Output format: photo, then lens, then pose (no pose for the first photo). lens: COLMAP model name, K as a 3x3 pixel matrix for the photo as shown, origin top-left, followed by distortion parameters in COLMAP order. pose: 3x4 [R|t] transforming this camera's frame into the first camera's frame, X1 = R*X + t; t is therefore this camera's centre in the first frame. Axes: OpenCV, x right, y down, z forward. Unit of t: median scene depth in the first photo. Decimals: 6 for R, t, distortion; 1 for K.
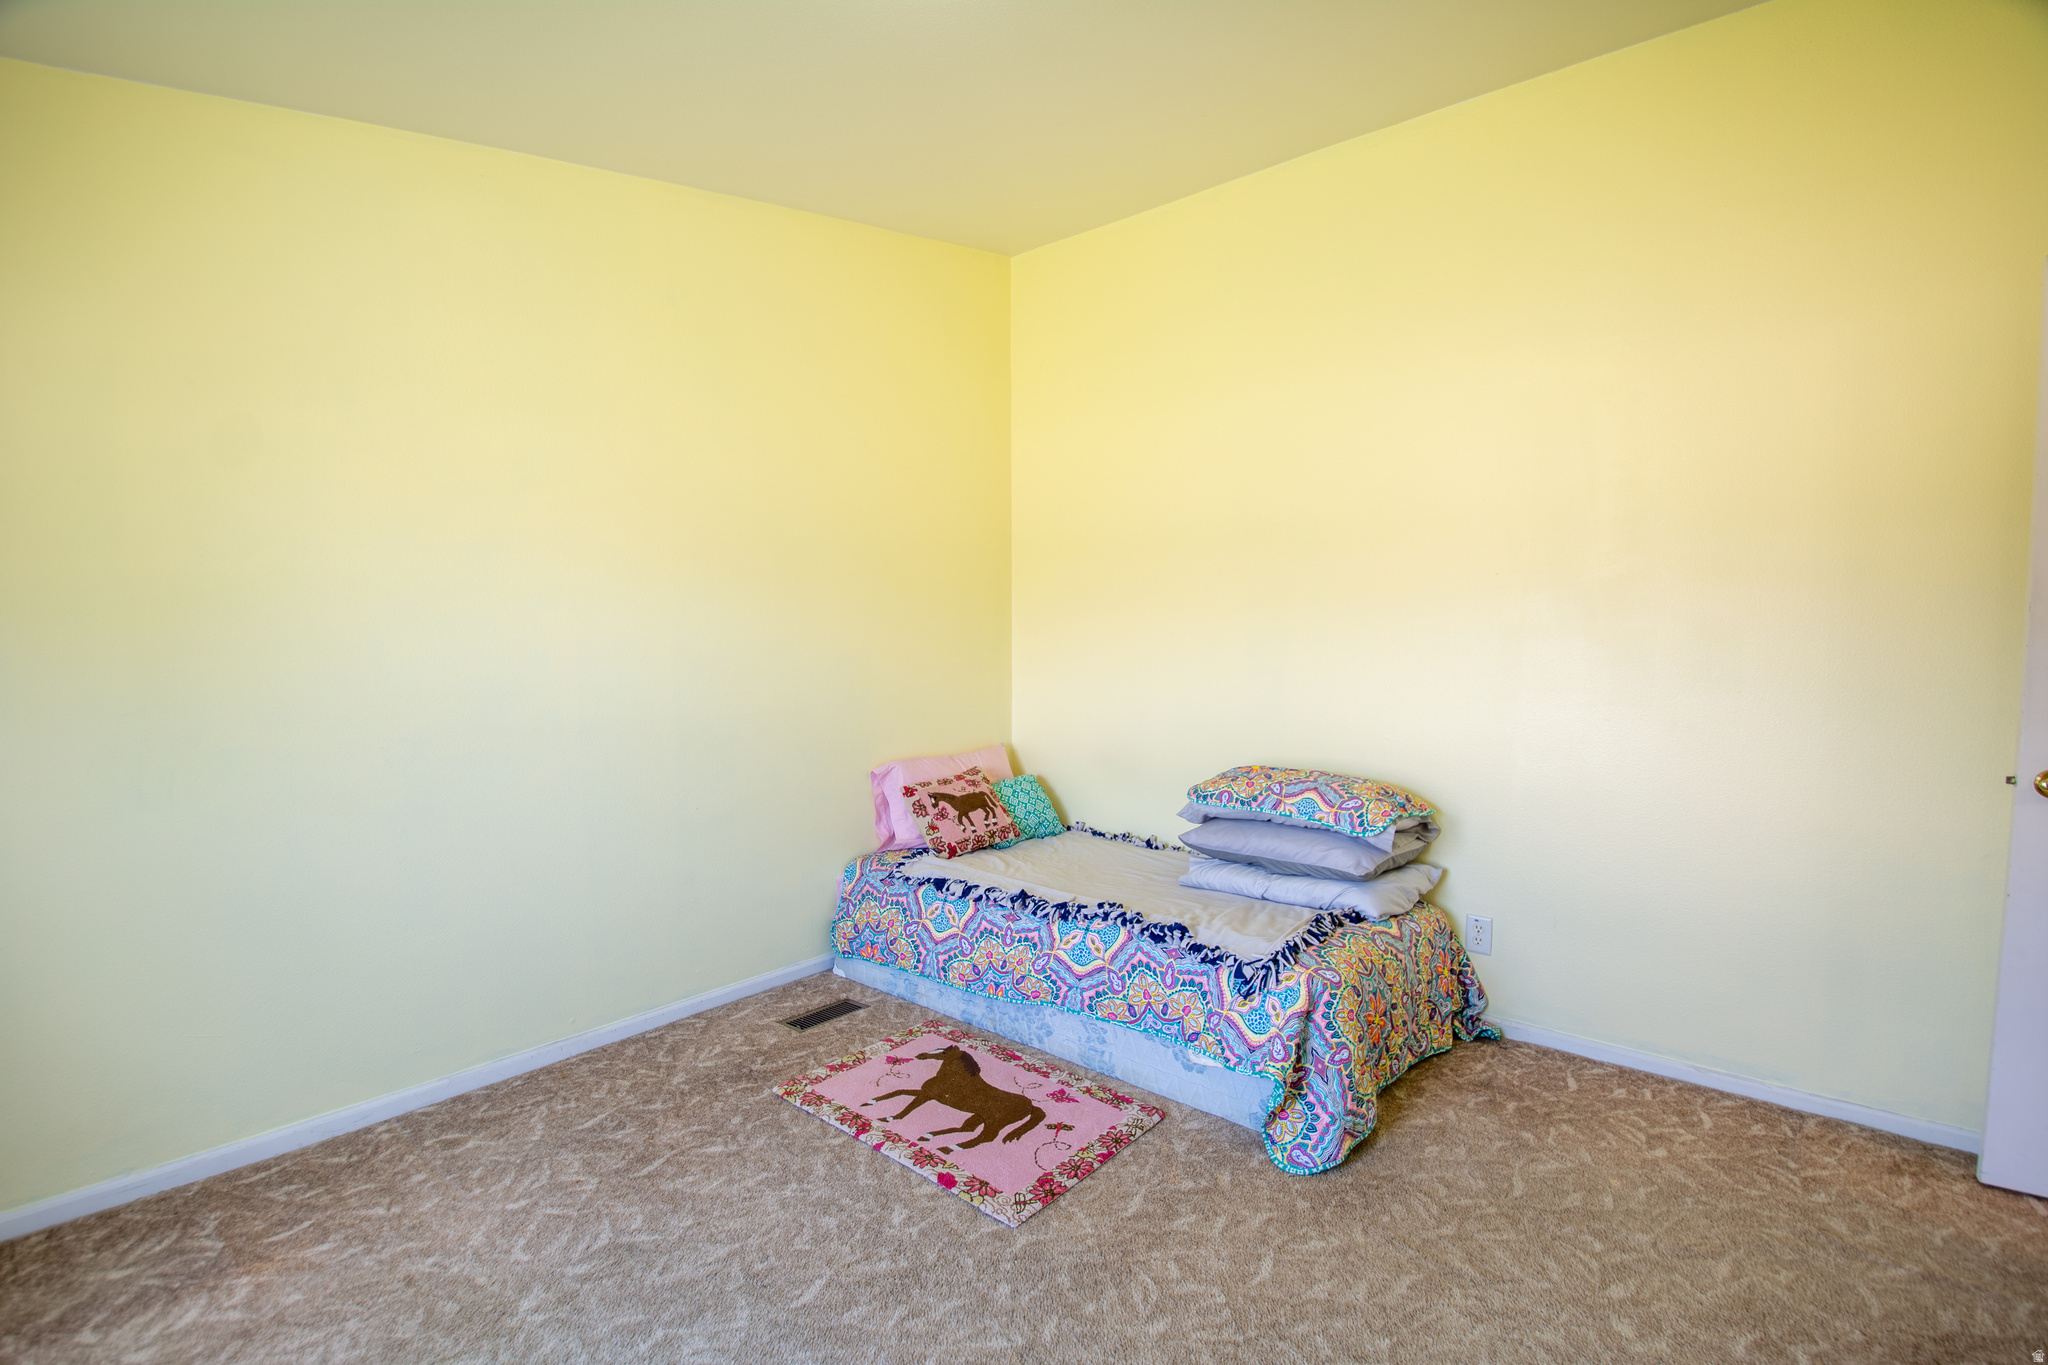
lens RADIAL K [[930.0, 0, 1026.1], [0, 930.0, 686.6], [0, 0, 1]] dist [-0.018053, -0.003348]
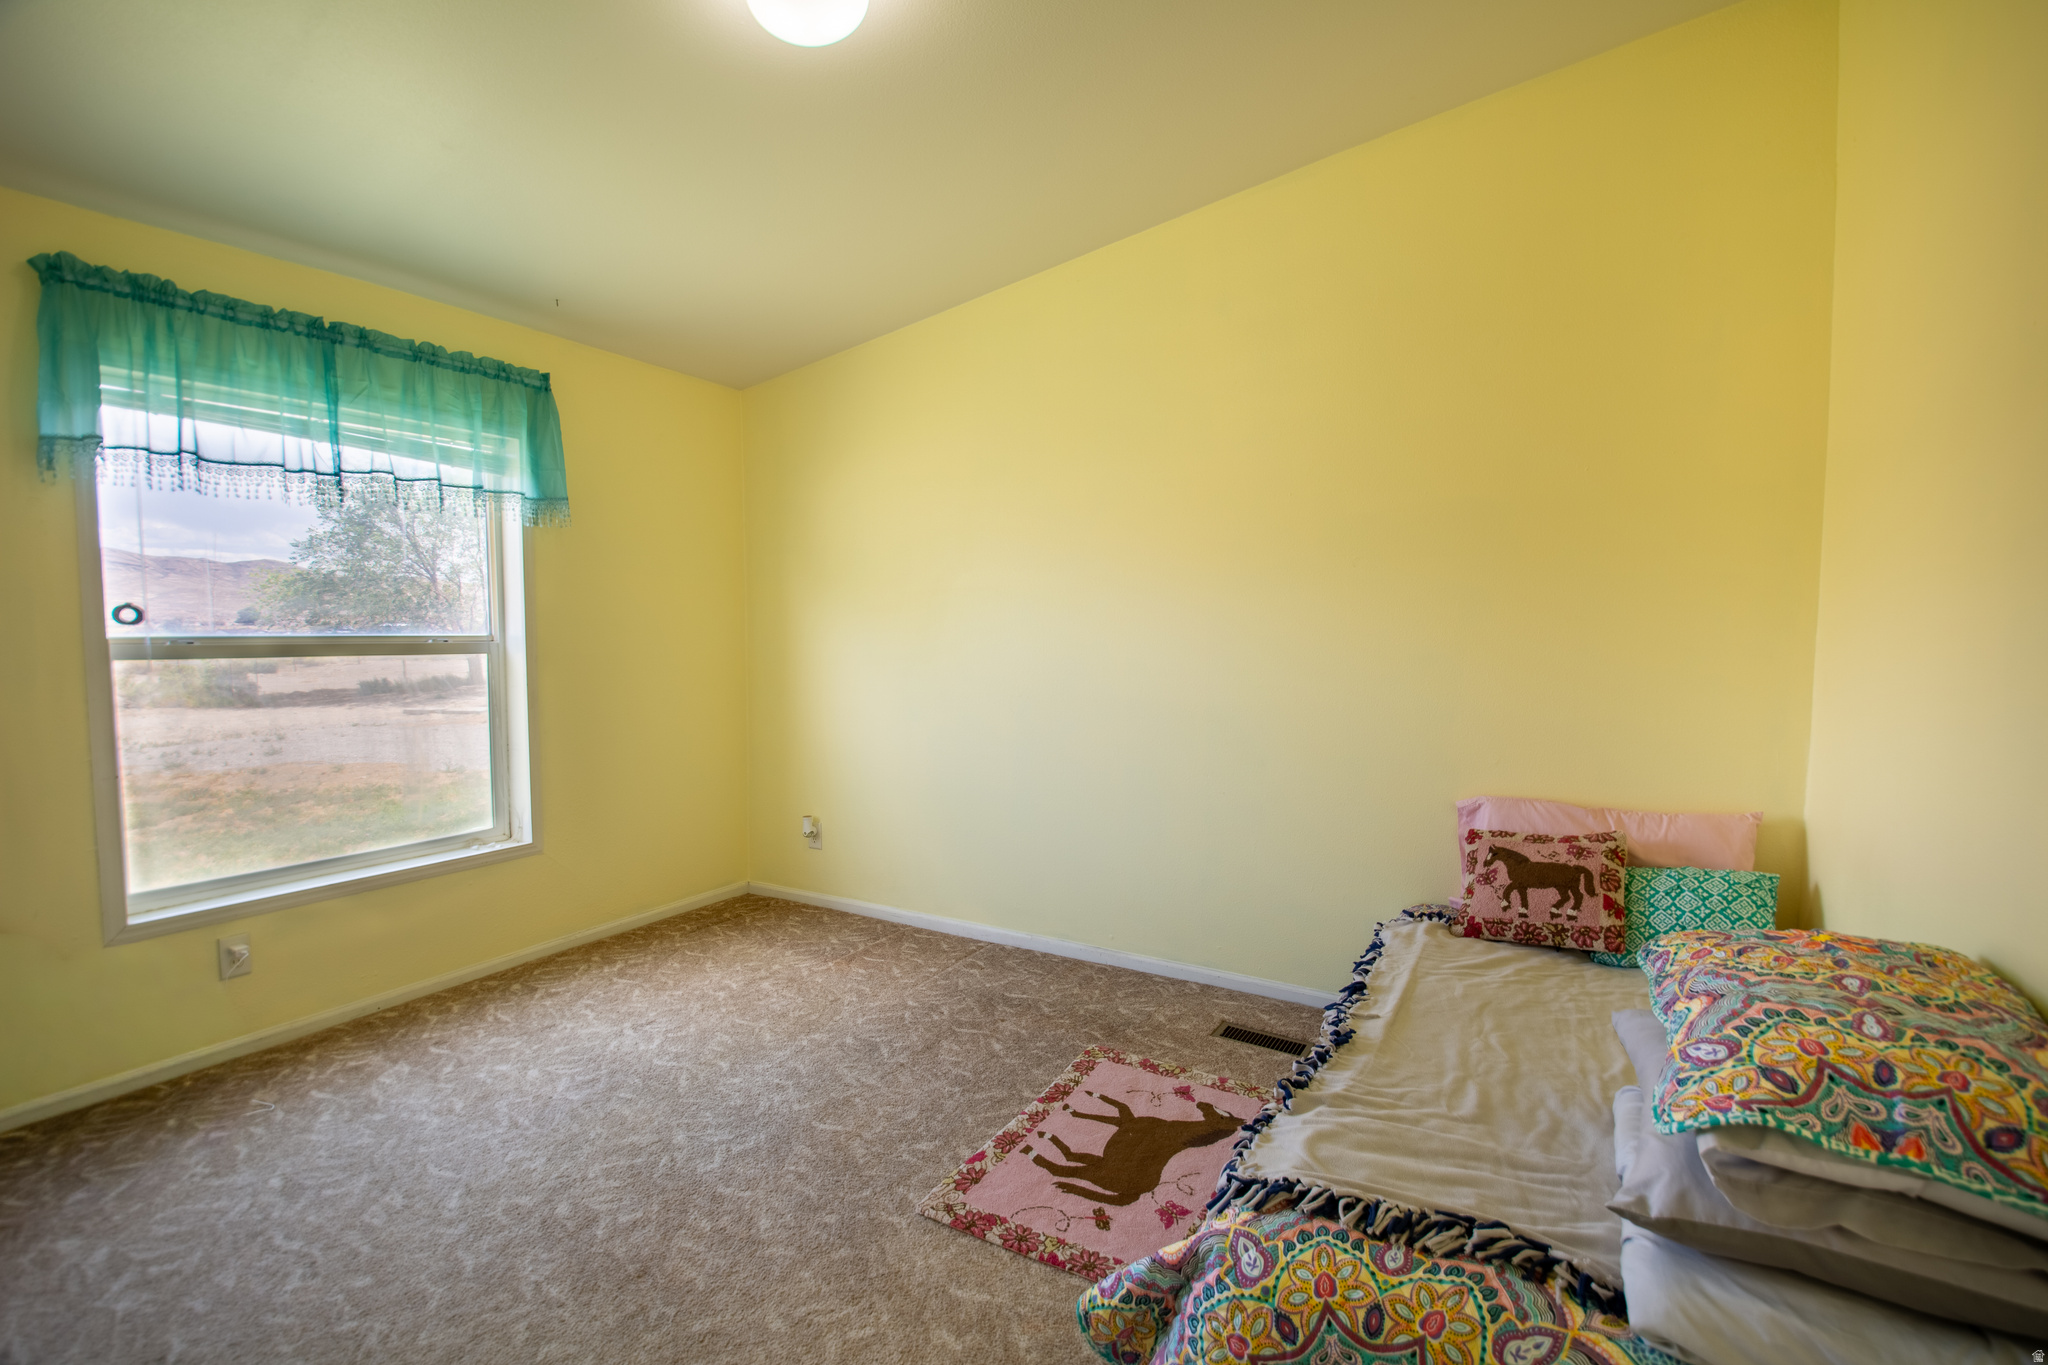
lens RADIAL K [[930.0, 0, 1026.6], [0, 930.0, 682.2], [0, 0, 1]] dist [-0.018053, -0.003348]
pose [[0.176334, 0.059583, -0.982525, 0.538212], [-0.066568, 0.996603, 0.048490, -0.024125], [0.982077, 0.056854, 0.179701, 0.508179]]
